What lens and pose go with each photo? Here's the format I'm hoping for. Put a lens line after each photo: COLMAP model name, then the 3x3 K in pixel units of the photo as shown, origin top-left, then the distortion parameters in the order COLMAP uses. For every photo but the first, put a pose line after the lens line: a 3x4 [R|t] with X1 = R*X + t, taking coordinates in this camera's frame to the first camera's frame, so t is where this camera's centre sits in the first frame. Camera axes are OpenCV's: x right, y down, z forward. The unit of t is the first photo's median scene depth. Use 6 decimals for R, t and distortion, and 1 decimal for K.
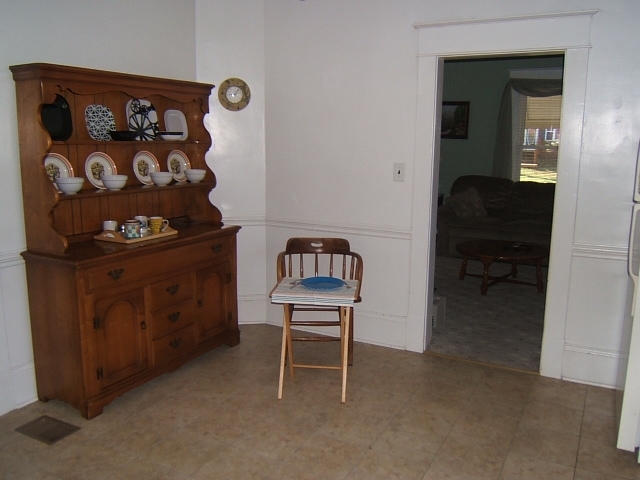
lens RADIAL K [[568.9, 0, 320.0], [0, 568.9, 240.0], [0, 0, 1]] dist [-0.011599, -0.017370]
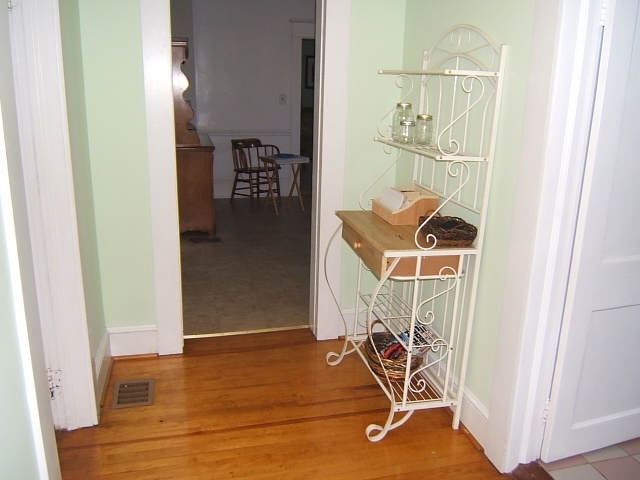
lens RADIAL K [[568.9, 0, 320.0], [0, 568.9, 240.0], [0, 0, 1]] dist [-0.011599, -0.017370]
pose [[0.726684, -0.176837, 0.663822, -1.199649], [0.104615, 0.983517, 0.147480, 0.079915], [-0.678960, -0.037725, 0.733206, -0.514335]]
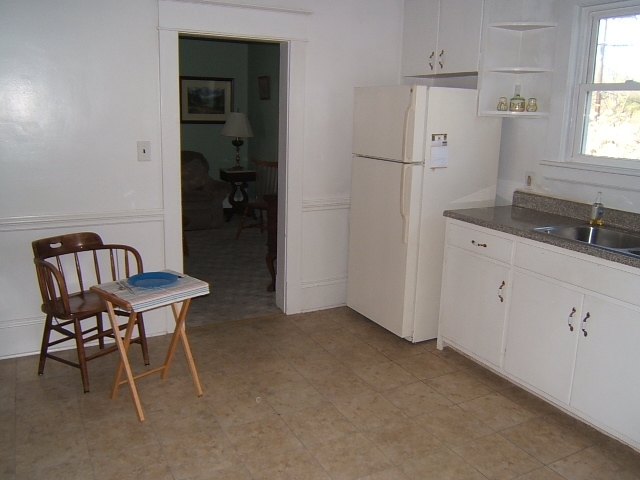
lens RADIAL K [[568.9, 0, 320.0], [0, 568.9, 240.0], [0, 0, 1]] dist [-0.011599, -0.017370]
pose [[0.562967, -0.178291, 0.807020, -0.525939], [0.131873, 0.983322, 0.125247, -0.059592], [-0.815891, 0.035914, 0.577090, 0.250504]]
